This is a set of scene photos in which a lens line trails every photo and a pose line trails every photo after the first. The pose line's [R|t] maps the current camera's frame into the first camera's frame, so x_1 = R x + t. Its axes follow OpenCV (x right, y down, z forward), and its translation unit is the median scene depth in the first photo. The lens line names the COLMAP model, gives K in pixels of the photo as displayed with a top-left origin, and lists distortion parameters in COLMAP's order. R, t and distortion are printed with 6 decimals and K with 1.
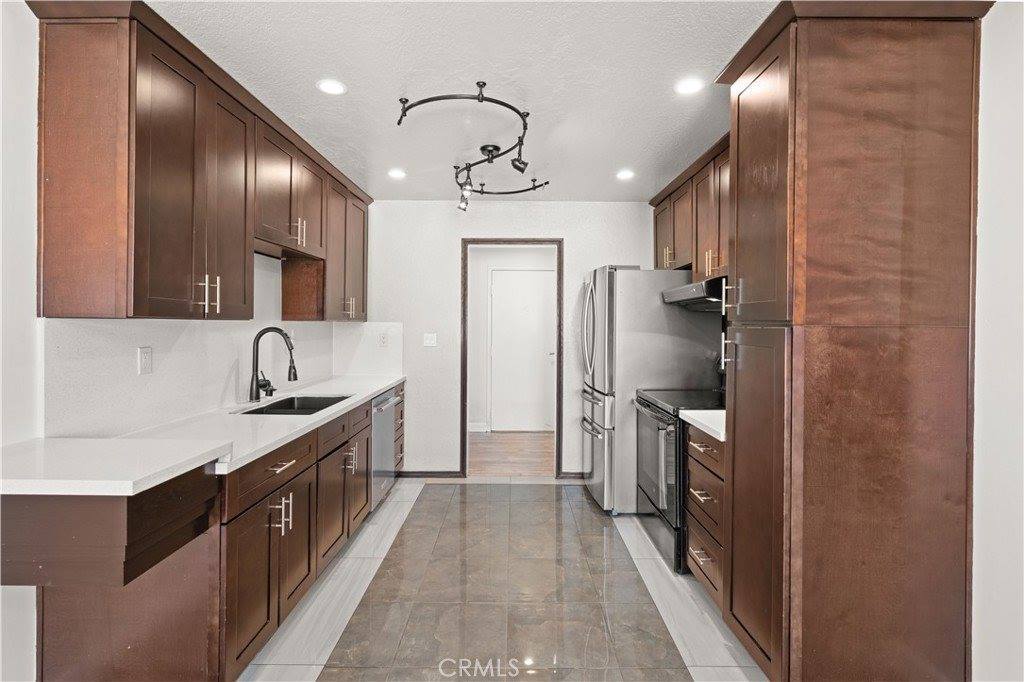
lens RADIAL K [[496.8, 0, 519.7], [0, 496.8, 324.7], [0, 0, 1]] dist [-0.000550, -0.000078]
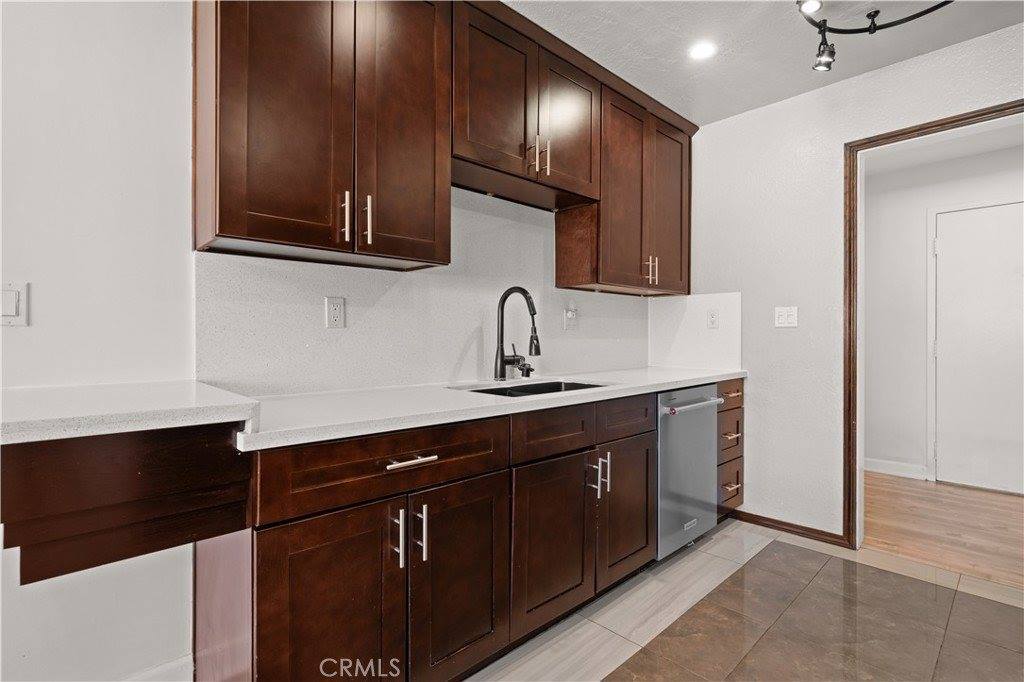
lens RADIAL K [[478.9, 0, 512.0], [0, 478.9, 341.0], [0, 0, 1]] dist [0.002390, 0.000401]
pose [[0.672841, -0.004768, -0.739772, 0.047698], [0.005002, 0.999986, -0.001896, 0.074565], [0.739770, -0.002424, 0.672855, 0.392050]]
